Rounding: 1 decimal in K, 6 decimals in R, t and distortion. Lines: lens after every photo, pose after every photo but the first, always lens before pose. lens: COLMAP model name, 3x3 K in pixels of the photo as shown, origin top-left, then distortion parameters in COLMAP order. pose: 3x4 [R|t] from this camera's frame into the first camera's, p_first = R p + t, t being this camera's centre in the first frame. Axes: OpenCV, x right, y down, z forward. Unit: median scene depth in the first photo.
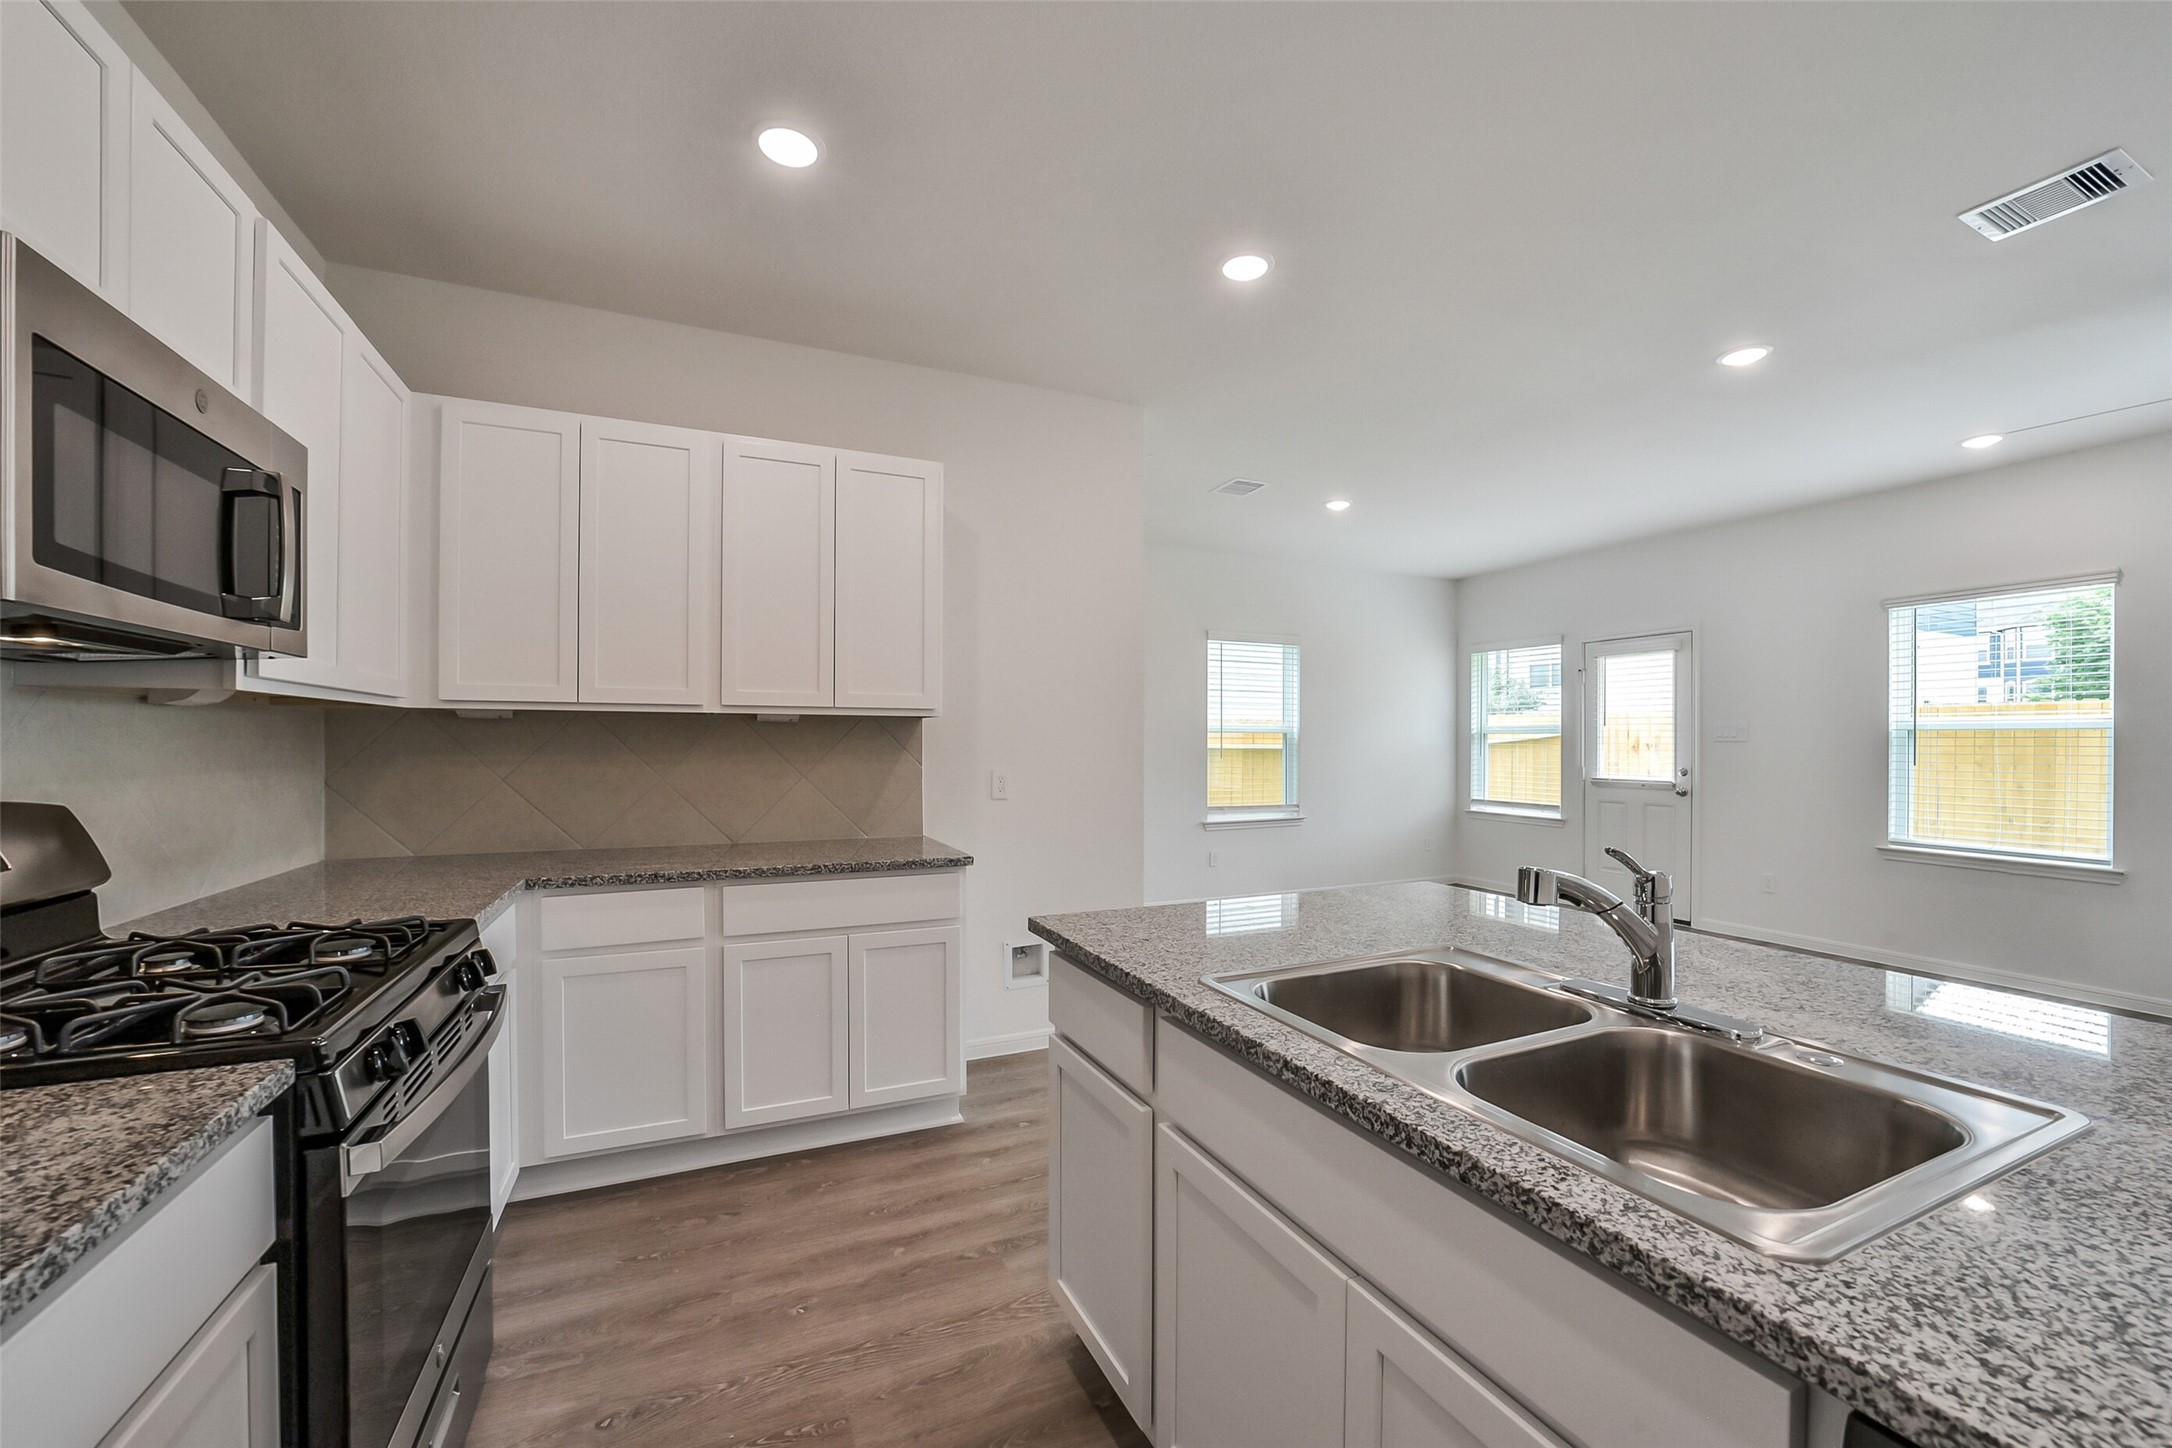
lens RADIAL K [[855.5, 0, 1087.5], [0, 855.5, 744.1], [0, 0, 1]] dist [-0.033564, 0.006932]
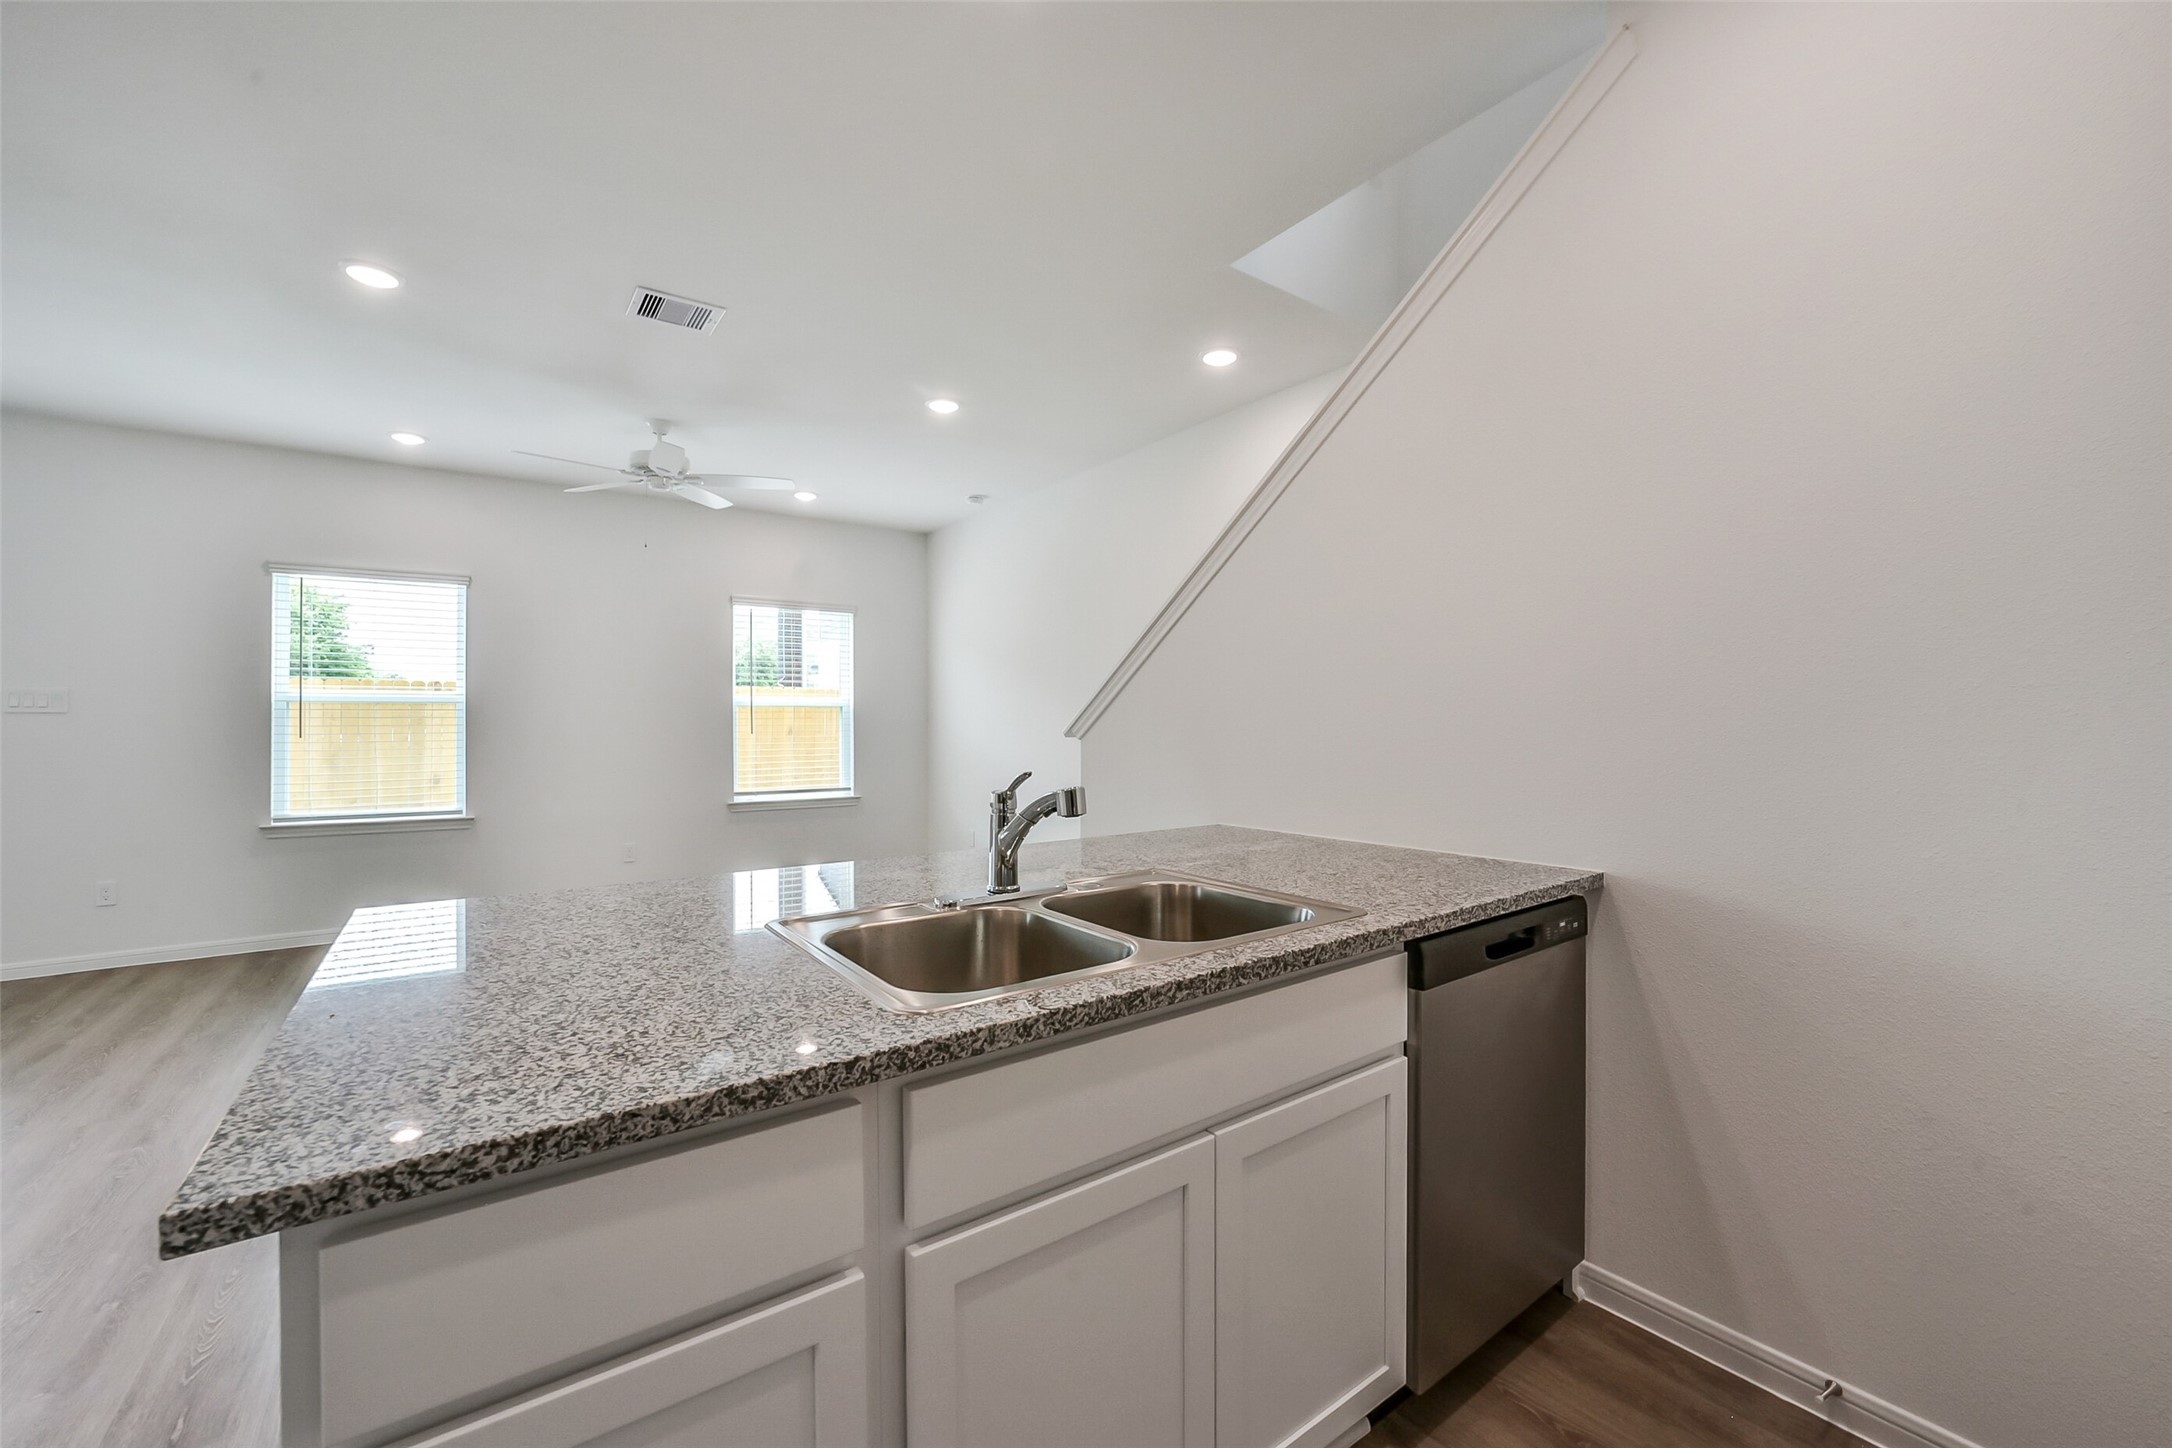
lens RADIAL K [[855.5, 0, 1103.5], [0, 855.5, 714.1], [0, 0, 1]] dist [-0.033564, 0.006932]
pose [[-0.222649, 0.009104, 0.974856, -0.337701], [0.006389, 0.999949, -0.007879, 0.023120], [-0.974878, 0.004475, -0.222696, 0.584233]]
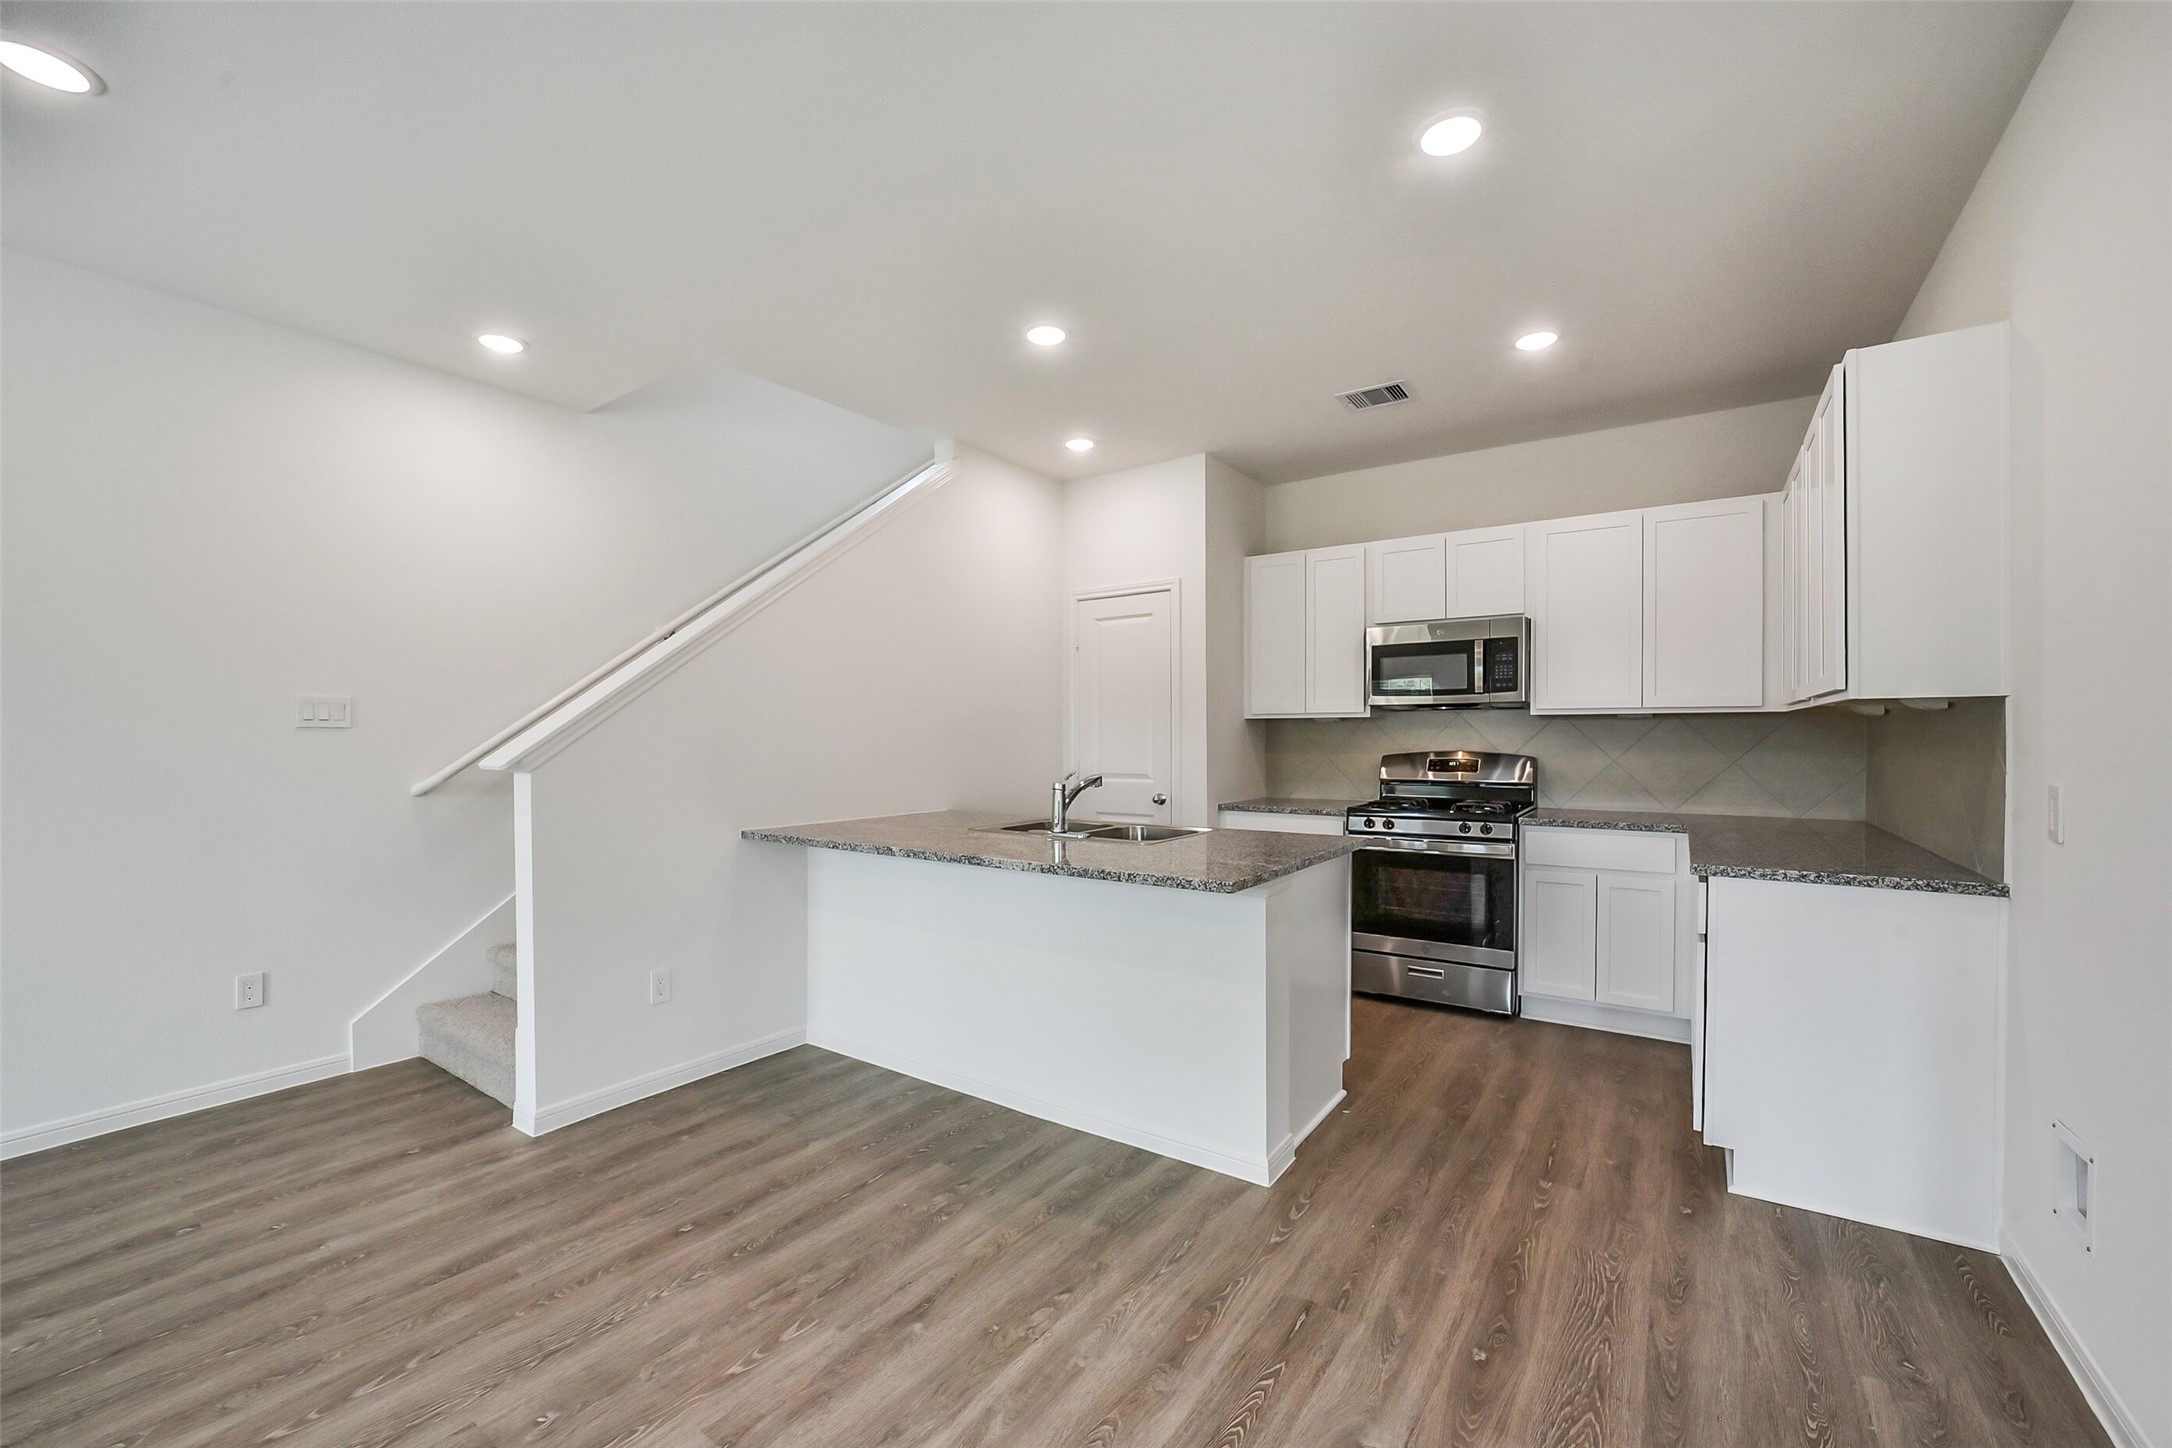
lens RADIAL K [[855.5, 0, 1088.3], [0, 855.5, 737.0], [0, 0, 1]] dist [-0.033564, 0.006932]
pose [[-0.862668, -0.001598, -0.505769, 0.961911], [-0.003215, 0.999992, 0.002325, 0.001081], [0.505761, 0.003631, -0.862666, 1.657120]]
